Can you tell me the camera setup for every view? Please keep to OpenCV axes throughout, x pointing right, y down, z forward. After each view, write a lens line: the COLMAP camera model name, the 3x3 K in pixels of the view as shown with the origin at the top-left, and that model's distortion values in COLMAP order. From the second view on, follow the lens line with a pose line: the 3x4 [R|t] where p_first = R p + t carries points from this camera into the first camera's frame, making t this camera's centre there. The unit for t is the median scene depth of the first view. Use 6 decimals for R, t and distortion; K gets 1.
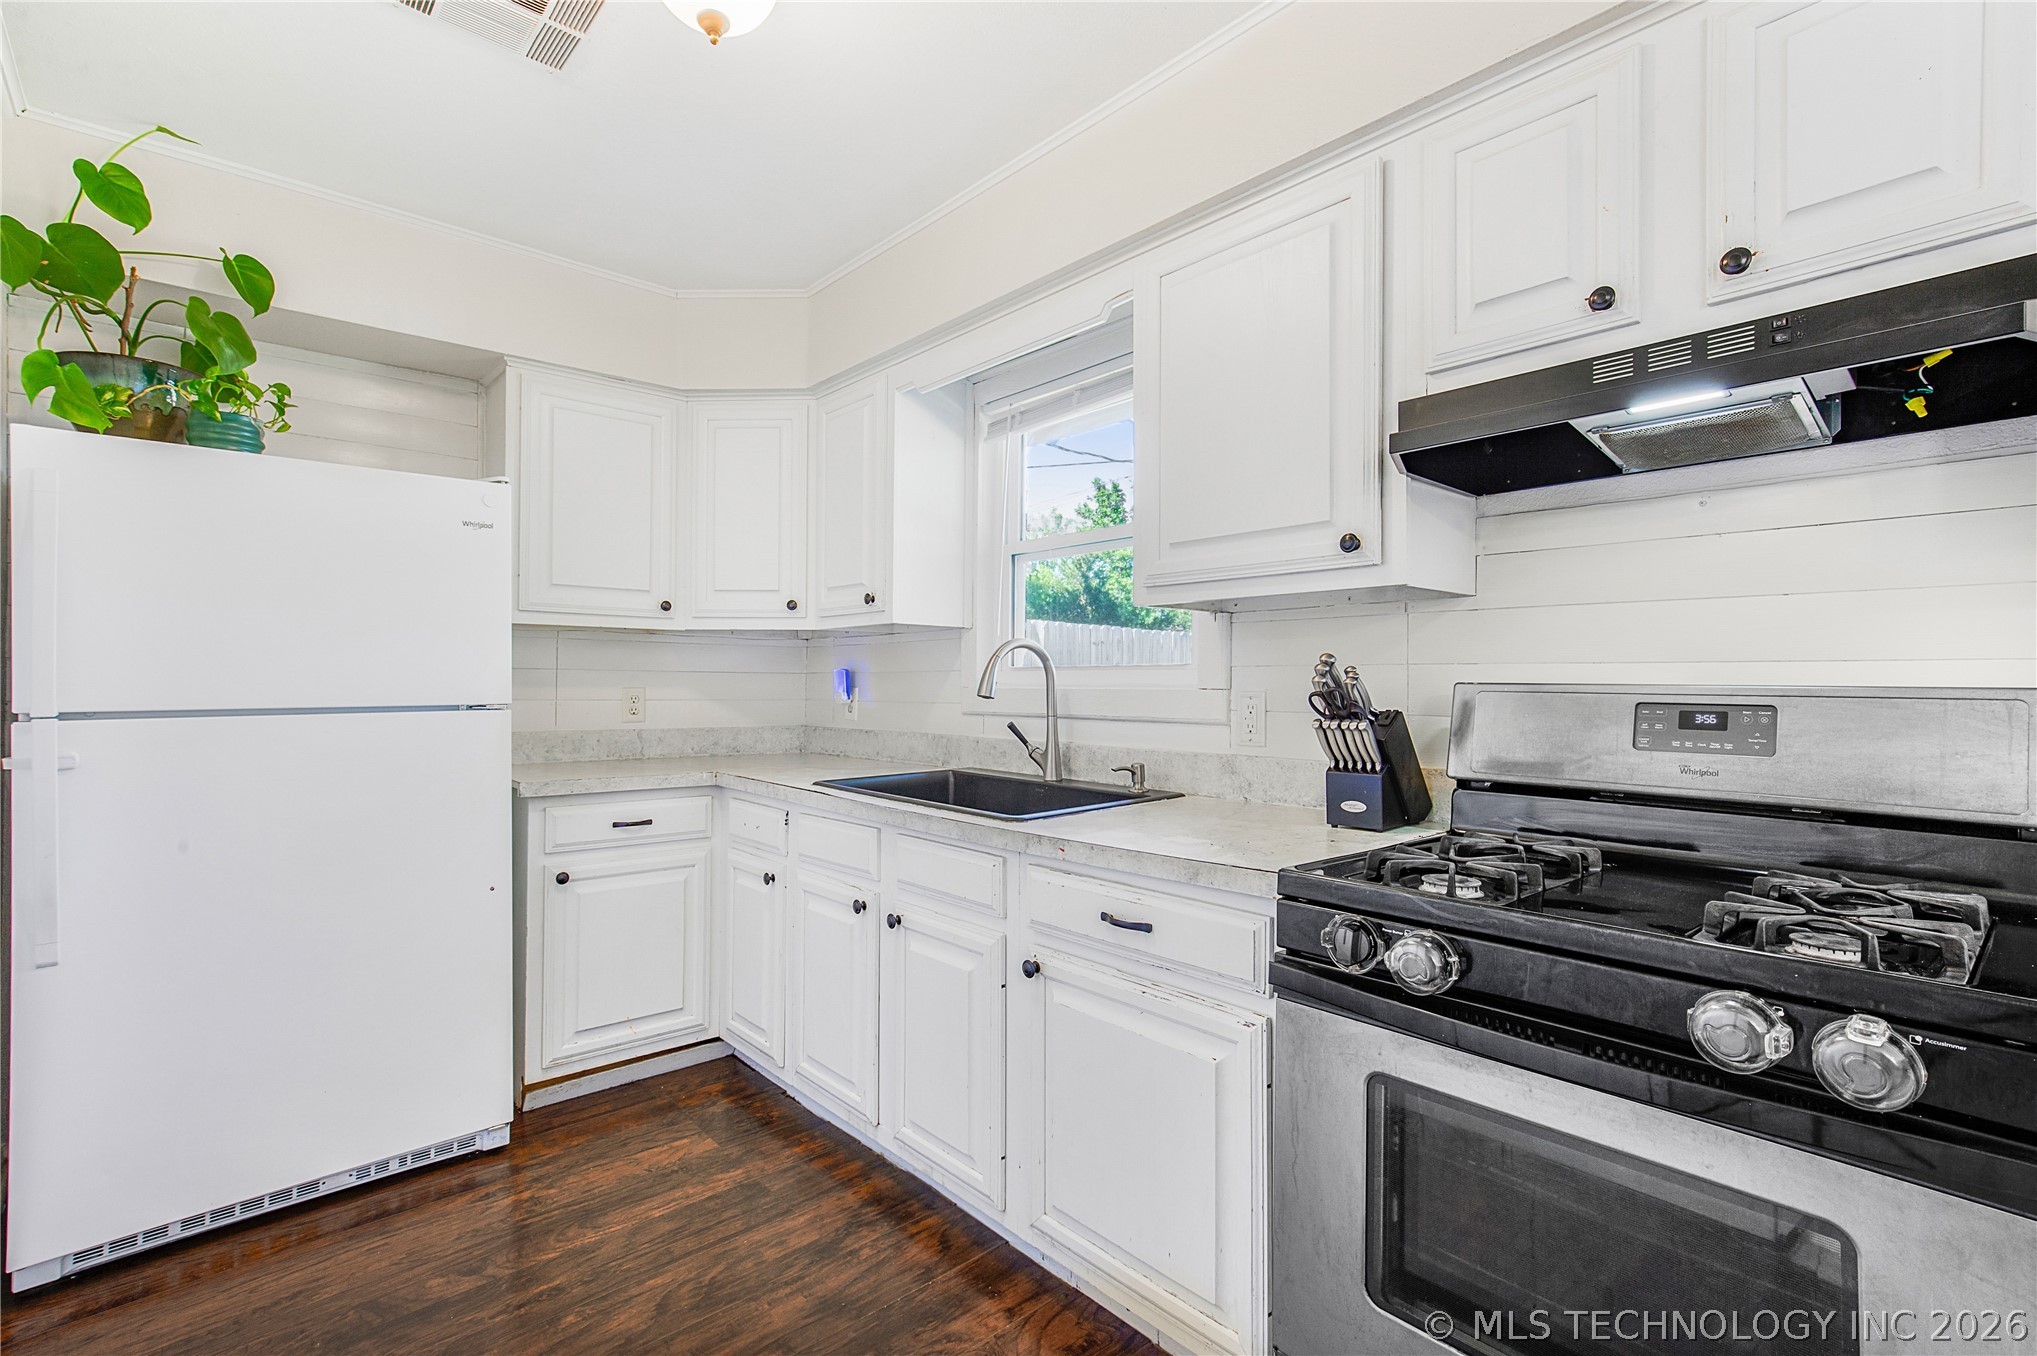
lens RADIAL K [[935.7, 0, 1029.2], [0, 935.7, 670.6], [0, 0, 1]] dist [-0.015115, 0.001883]
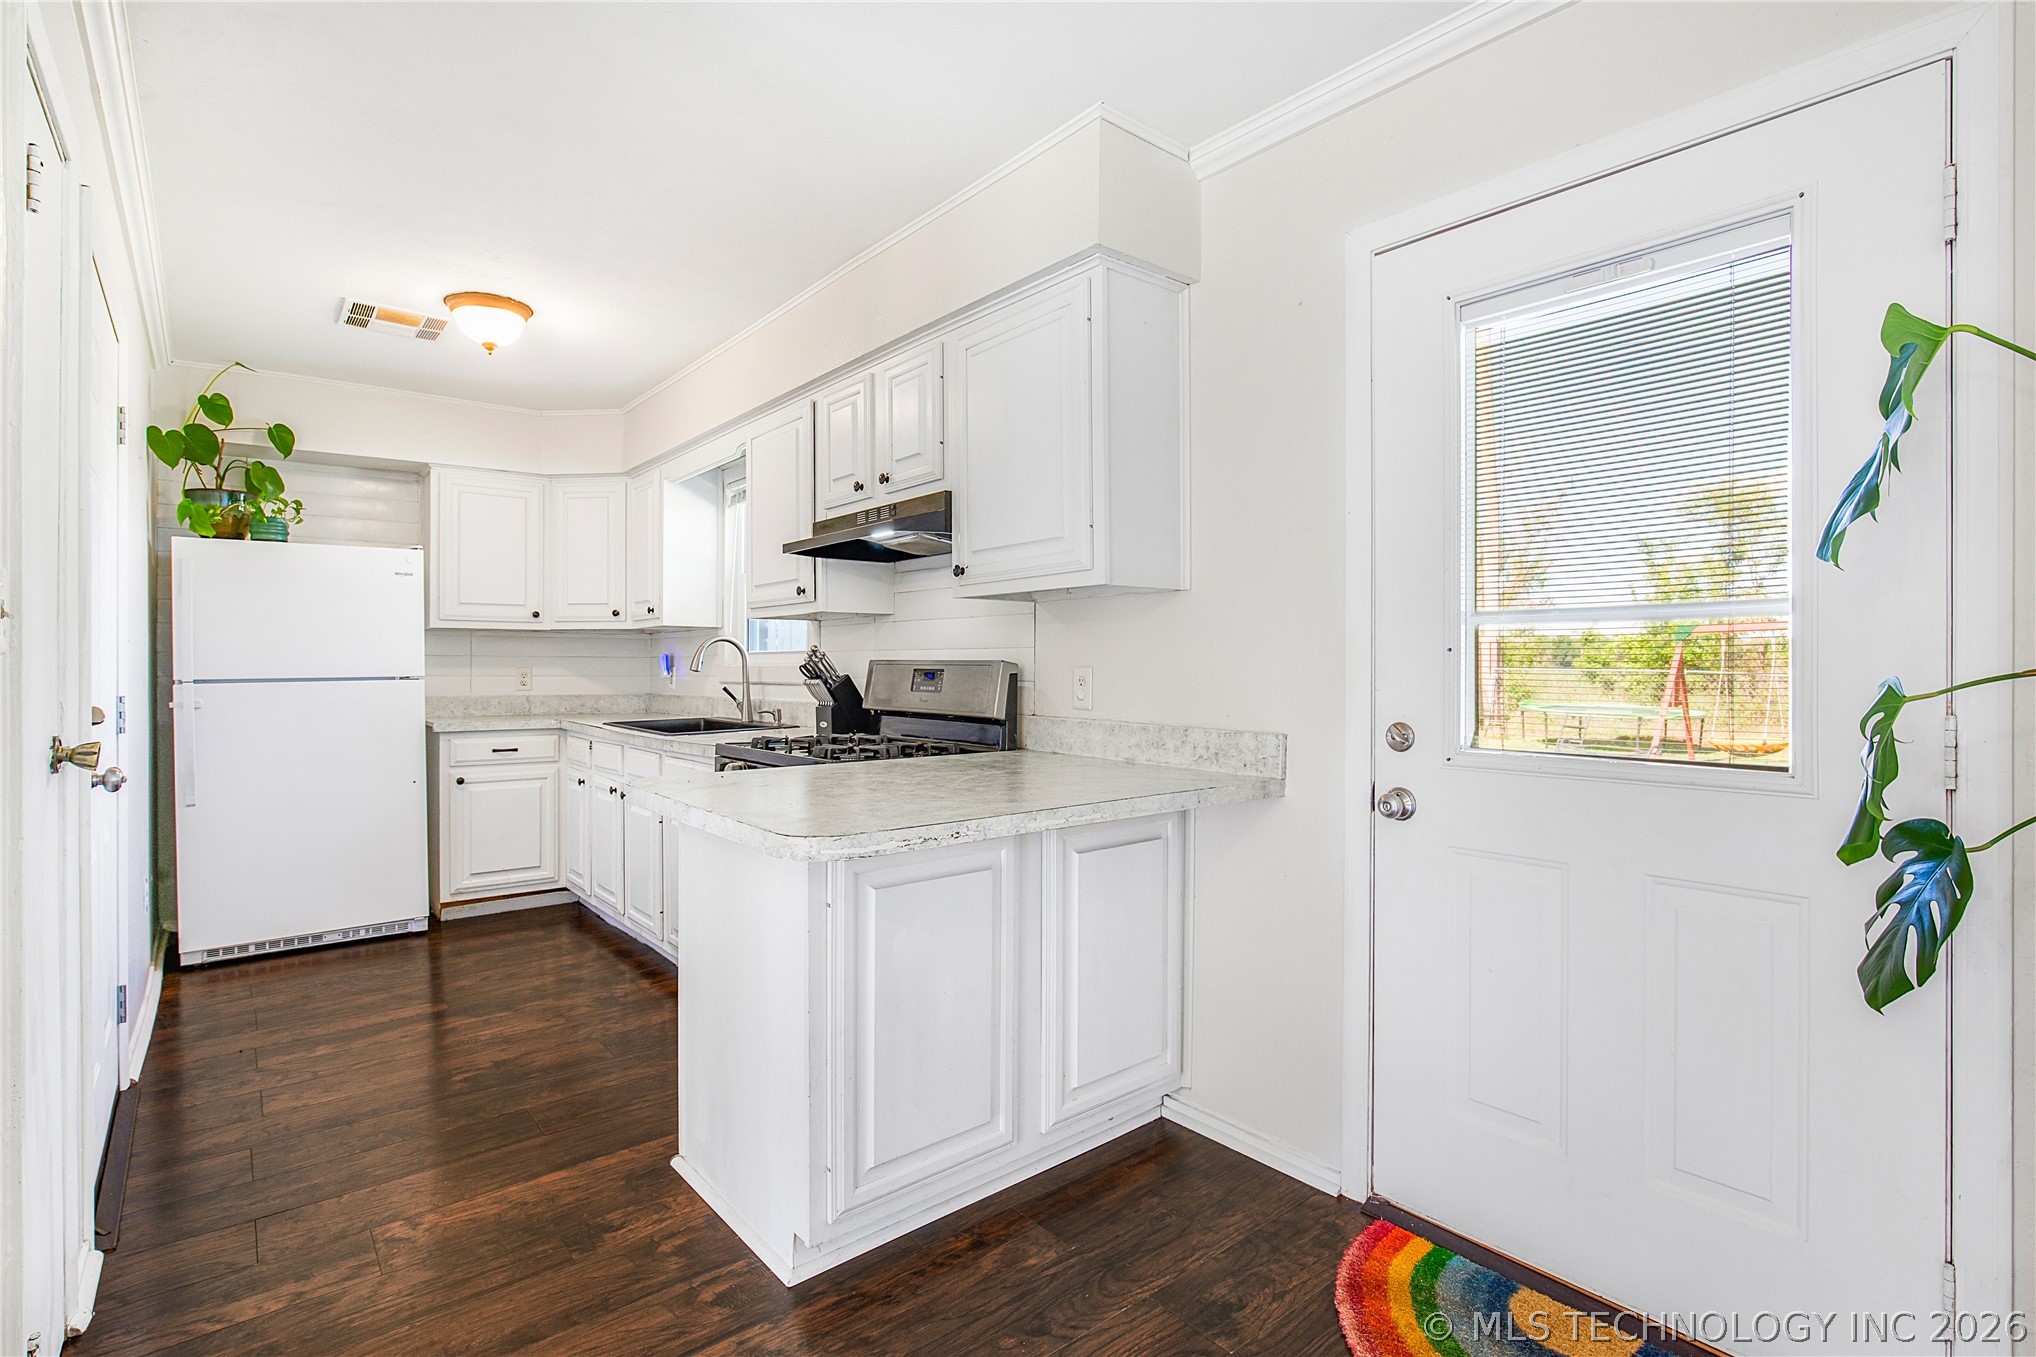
lens RADIAL K [[956.0, 0, 1027.7], [0, 956.0, 659.5], [0, 0, 1]] dist [-0.048329, -0.001030]
pose [[0.999699, -0.006435, -0.023664, 0.609309], [0.006584, 0.999959, 0.006194, 0.001304], [0.023623, -0.006348, 0.999701, -0.717676]]
